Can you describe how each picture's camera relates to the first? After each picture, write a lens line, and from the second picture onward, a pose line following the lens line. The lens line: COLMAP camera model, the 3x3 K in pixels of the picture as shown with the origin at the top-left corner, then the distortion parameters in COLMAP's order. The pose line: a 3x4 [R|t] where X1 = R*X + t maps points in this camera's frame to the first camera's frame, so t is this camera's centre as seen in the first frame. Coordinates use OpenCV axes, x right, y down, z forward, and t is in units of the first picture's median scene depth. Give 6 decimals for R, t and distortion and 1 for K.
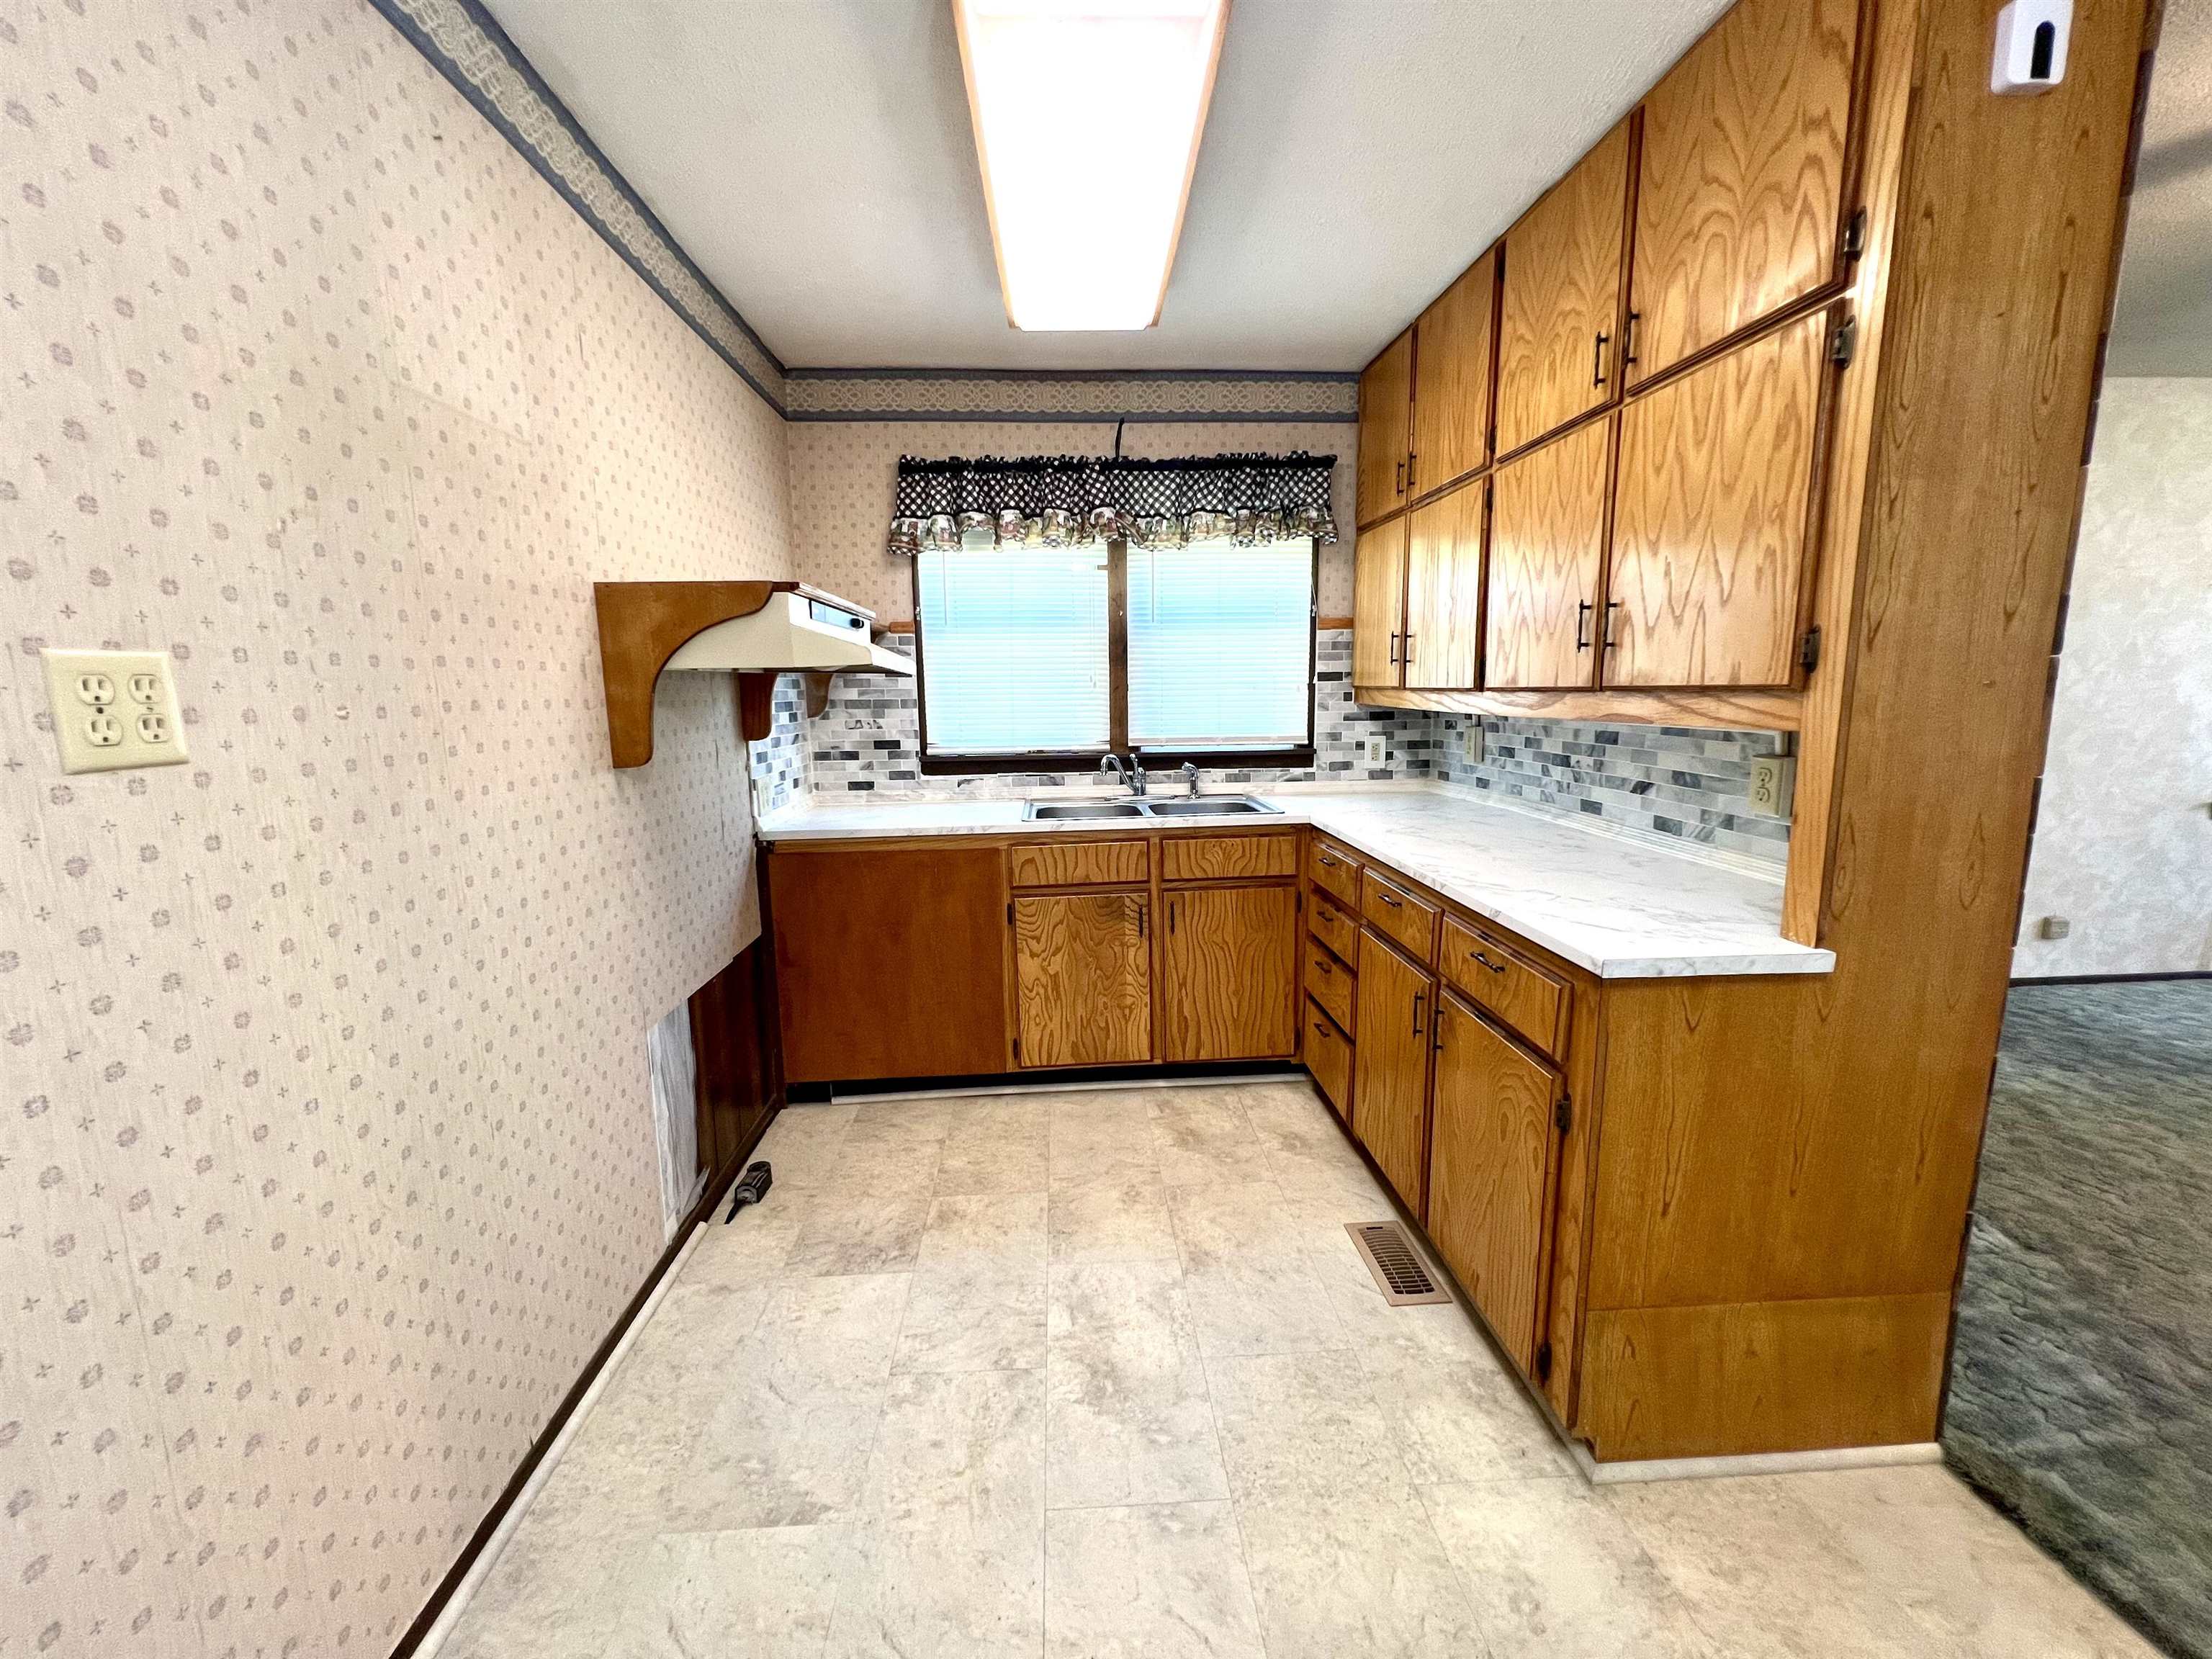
lens RADIAL K [[878.5, 0, 1106.2], [0, 878.5, 823.7], [0, 0, 1]] dist [-0.001286, -0.000585]
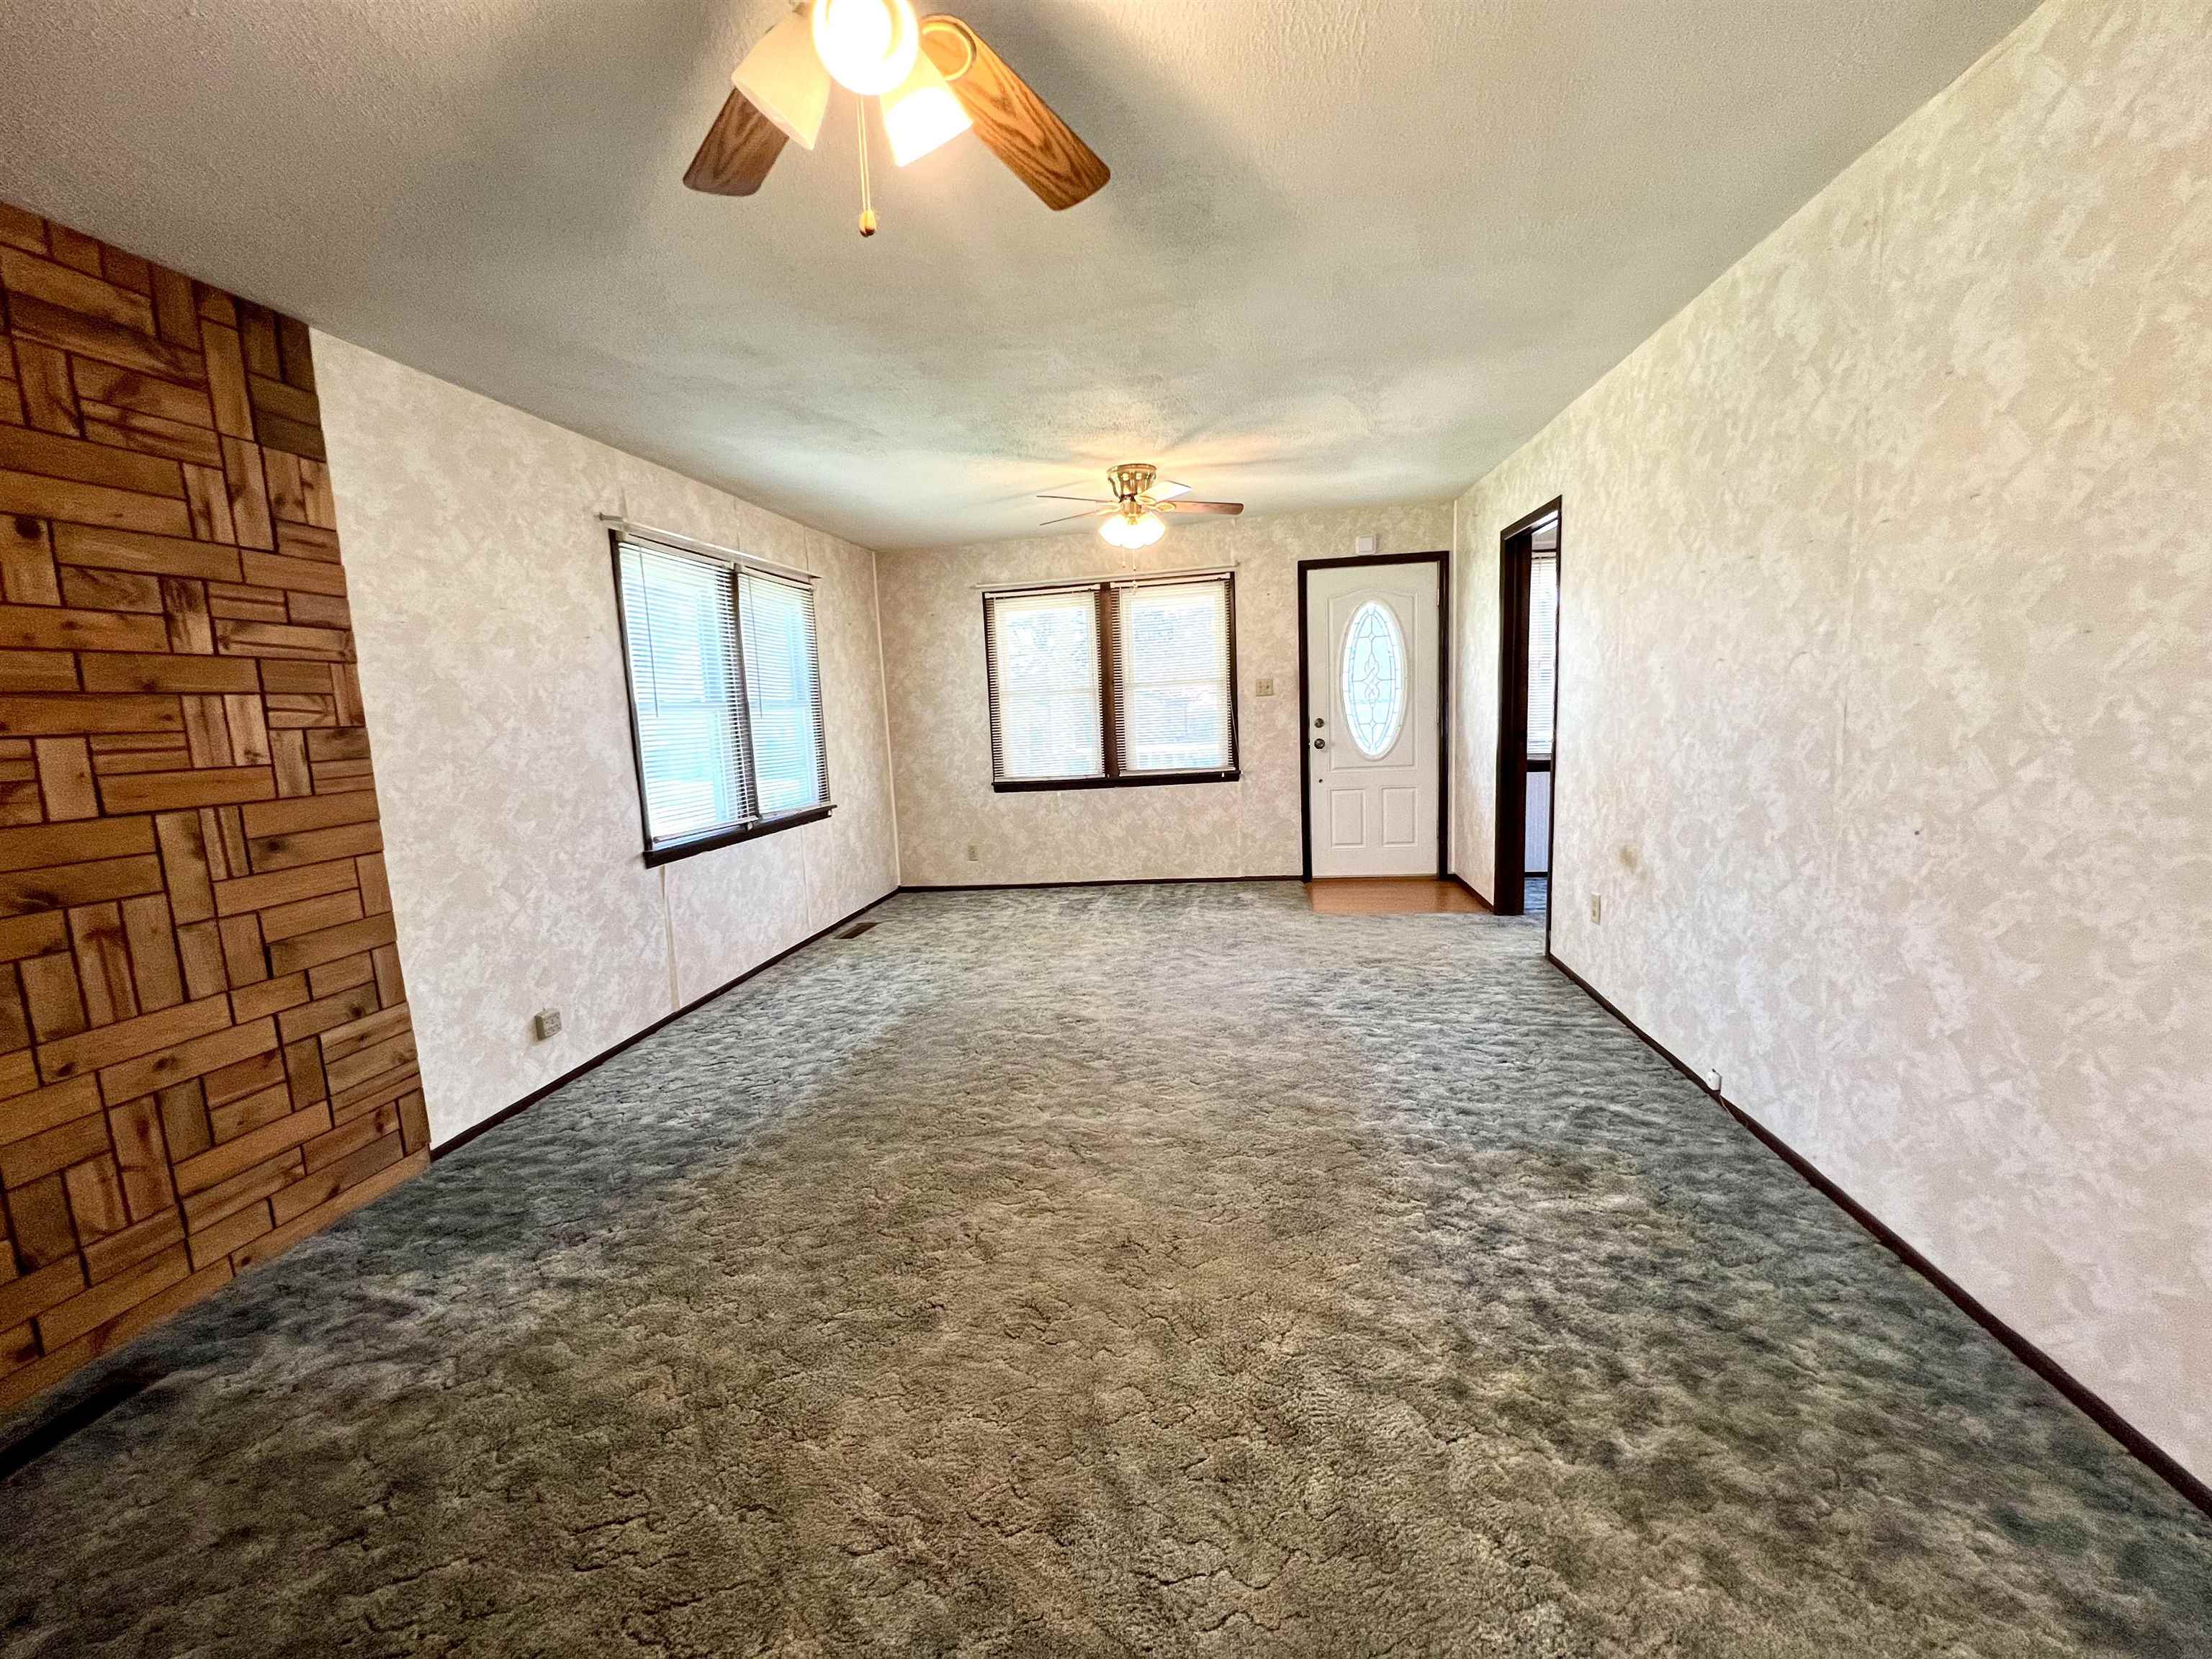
lens RADIAL K [[878.5, 0, 1103.4], [0, 878.5, 821.1], [0, 0, 1]] dist [-0.001286, -0.000585]
pose [[0.201114, -0.129300, 0.970997, 0.469540], [0.194850, 0.976722, 0.089705, -0.056904], [-0.959993, 0.171157, 0.221626, 0.309279]]
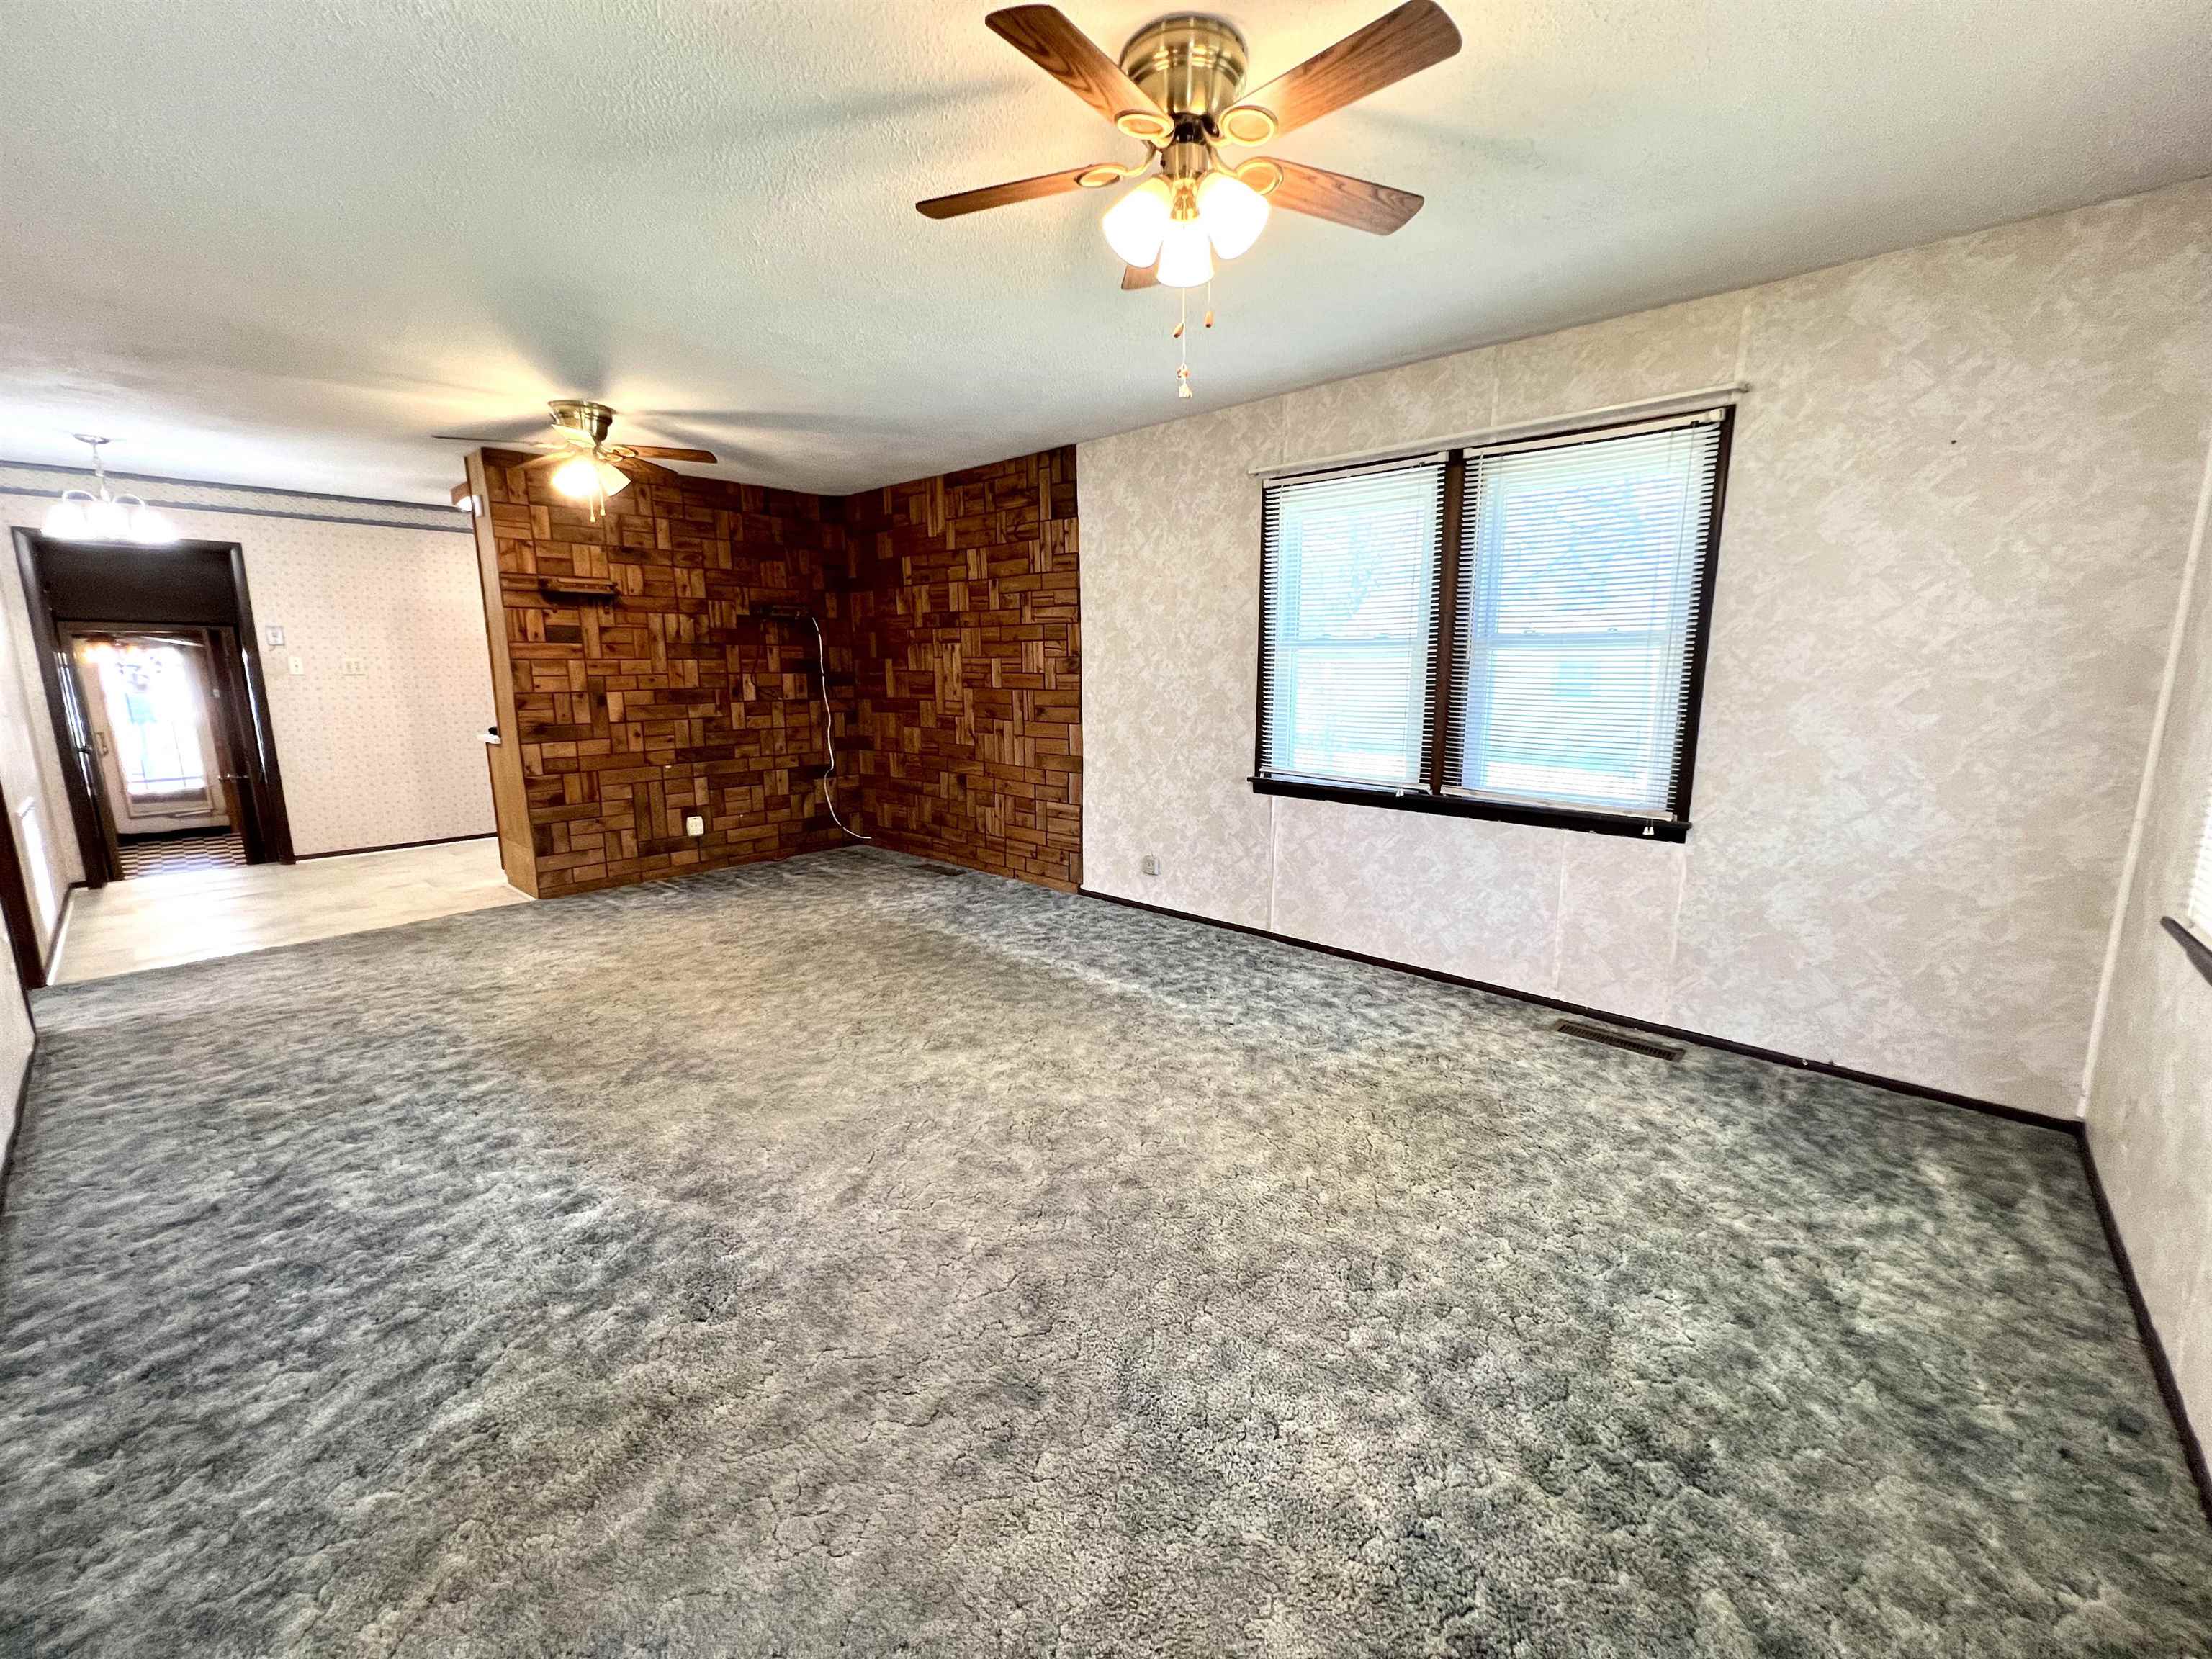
lens RADIAL K [[878.5, 0, 1107.1], [0, 878.5, 829.1], [0, 0, 1]] dist [-0.001286, -0.000585]
pose [[0.701379, 0.139133, -0.699077, 2.390064], [-0.115613, 0.989983, 0.081037, -0.033605], [0.703350, 0.023985, 0.710439, 0.068934]]
